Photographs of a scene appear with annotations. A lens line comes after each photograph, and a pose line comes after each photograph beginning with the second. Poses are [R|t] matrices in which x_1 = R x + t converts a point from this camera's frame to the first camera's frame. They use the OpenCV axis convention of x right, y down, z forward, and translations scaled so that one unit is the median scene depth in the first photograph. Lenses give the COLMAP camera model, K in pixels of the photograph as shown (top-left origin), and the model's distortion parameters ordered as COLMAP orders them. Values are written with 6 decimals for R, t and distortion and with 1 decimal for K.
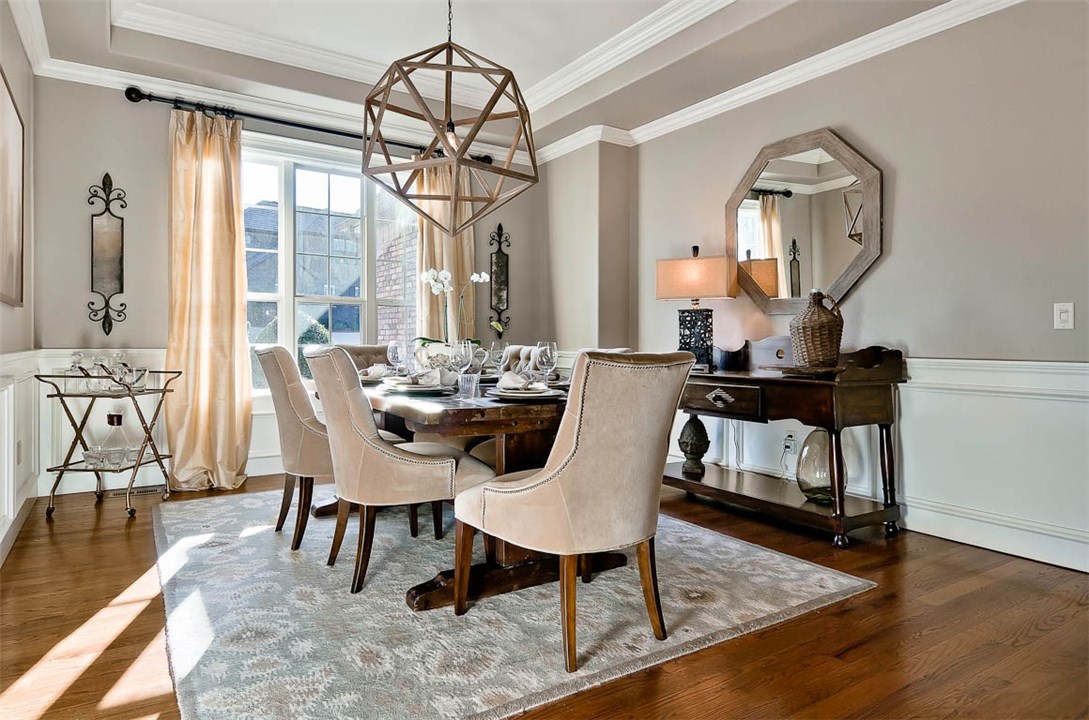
lens RADIAL K [[653.1, 0, 544.7], [0, 653.1, 341.9], [0, 0, 1]] dist [0.031787, -0.000792]
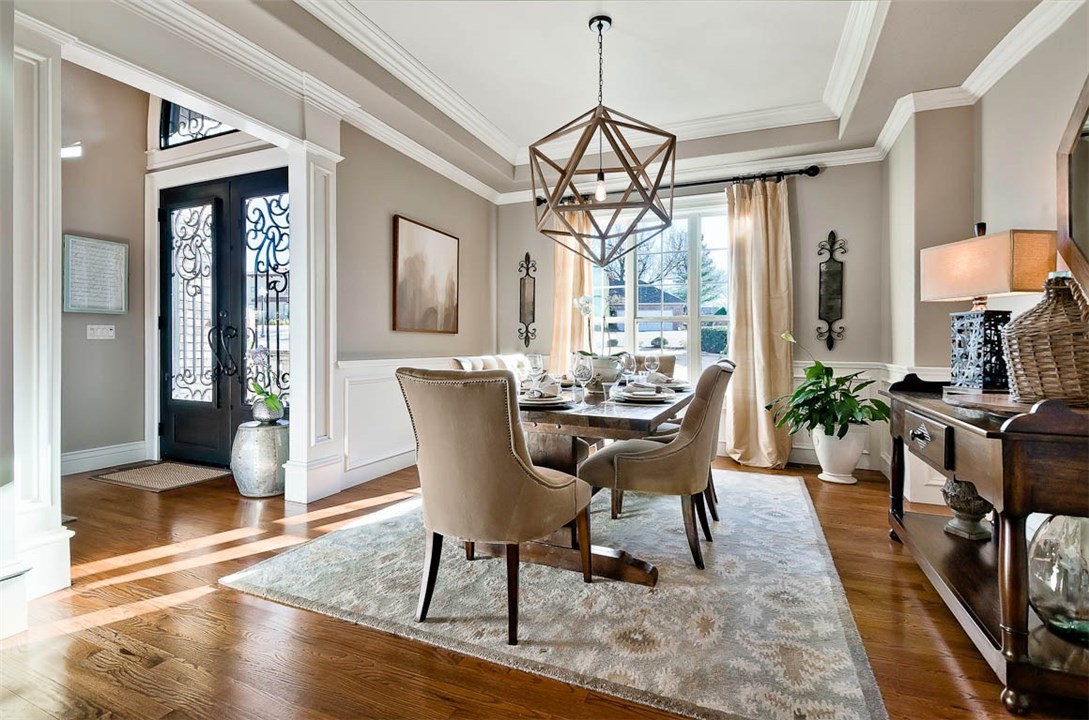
lens RADIAL K [[504.5, 0, 520.1], [0, 504.5, 333.8], [0, 0, 1]] dist [0.014087, -0.000524]
pose [[0.555093, -0.027055, -0.831348, 0.664783], [-0.004402, 0.999361, -0.035461, 0.001071], [0.831777, 0.023344, 0.554619, 0.441487]]
